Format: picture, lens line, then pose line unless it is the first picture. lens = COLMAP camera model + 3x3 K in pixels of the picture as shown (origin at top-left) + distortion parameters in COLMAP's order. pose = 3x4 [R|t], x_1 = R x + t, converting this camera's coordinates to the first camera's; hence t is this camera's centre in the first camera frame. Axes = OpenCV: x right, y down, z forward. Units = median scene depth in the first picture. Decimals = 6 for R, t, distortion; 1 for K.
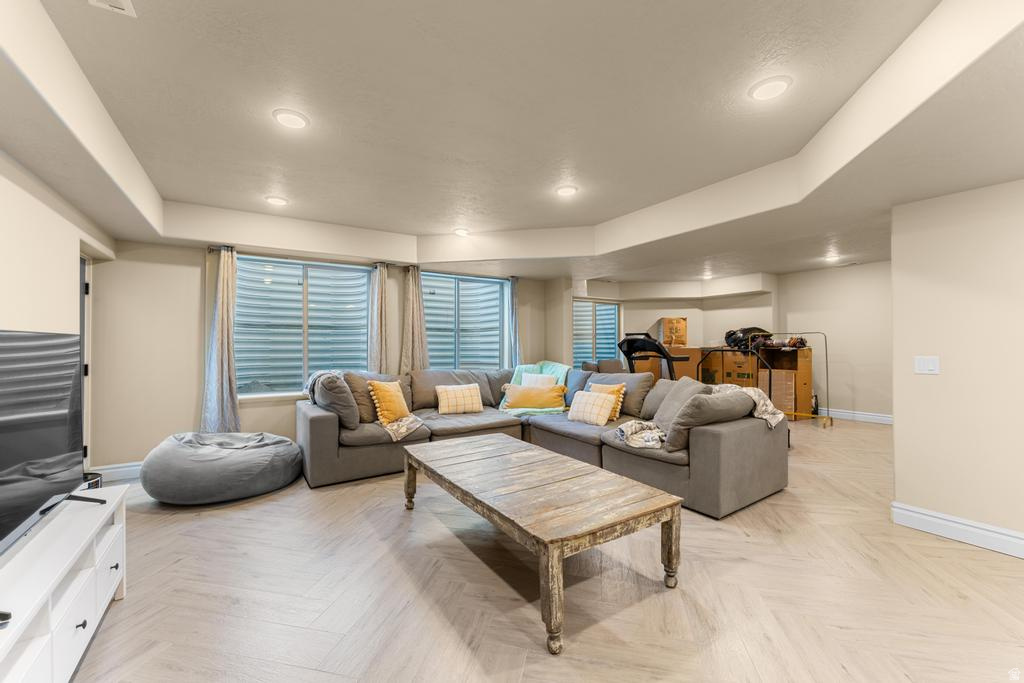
lens RADIAL K [[403.2, 0, 507.6], [0, 403.2, 343.7], [0, 0, 1]] dist [-0.001221, -0.000387]
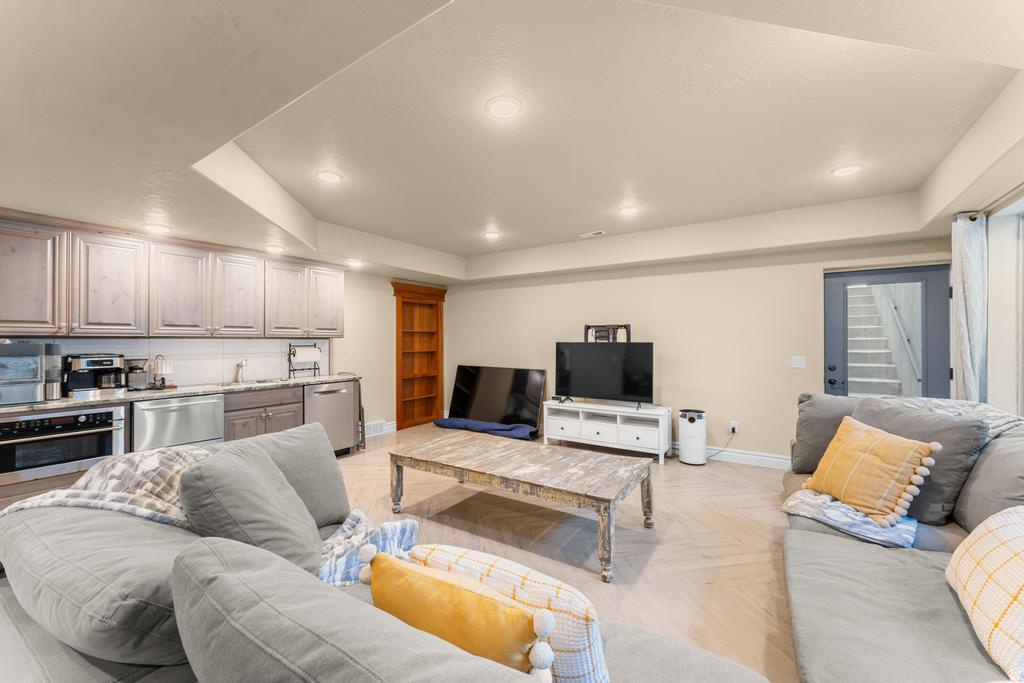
lens RADIAL K [[403.2, 0, 507.2], [0, 403.2, 338.7], [0, 0, 1]] dist [-0.001221, -0.000387]
pose [[-0.916280, -0.001579, -0.400536, 0.449996], [0.000720, 0.999984, -0.005591, -0.022288], [0.400538, -0.005411, -0.916264, 1.810664]]
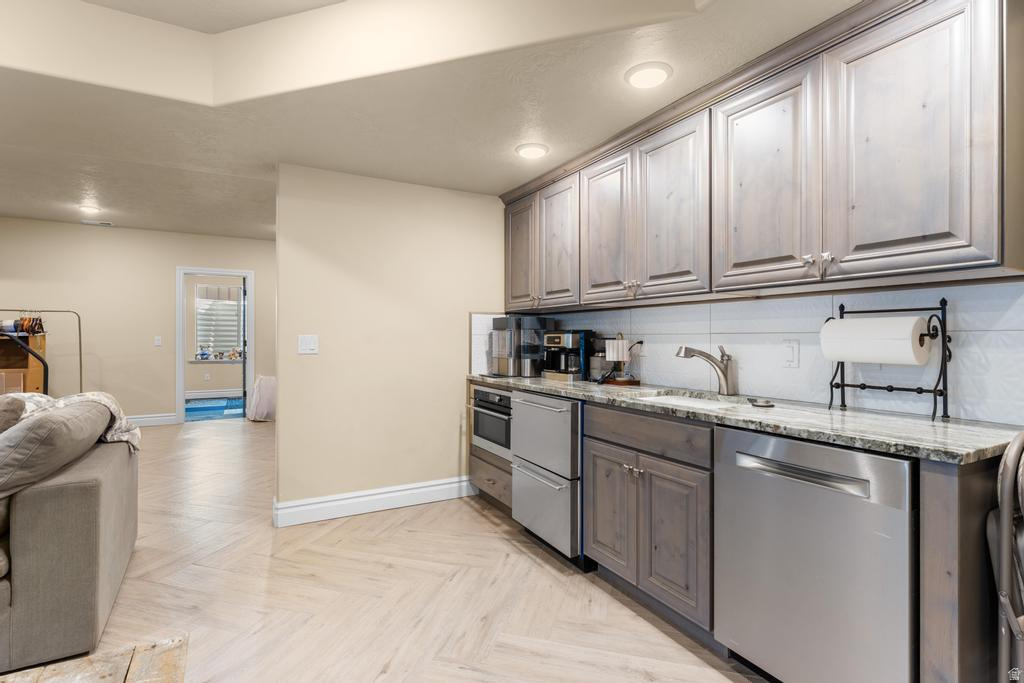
lens RADIAL K [[492.5, 0, 511.2], [0, 492.5, 339.5], [0, 0, 1]] dist [0.002231, 0.000938]
pose [[0.056991, 0.000116, 0.998375, -0.069873], [-0.005868, 0.999983, 0.000219, 0.034584], [-0.998357, -0.005870, 0.056990, 0.421117]]
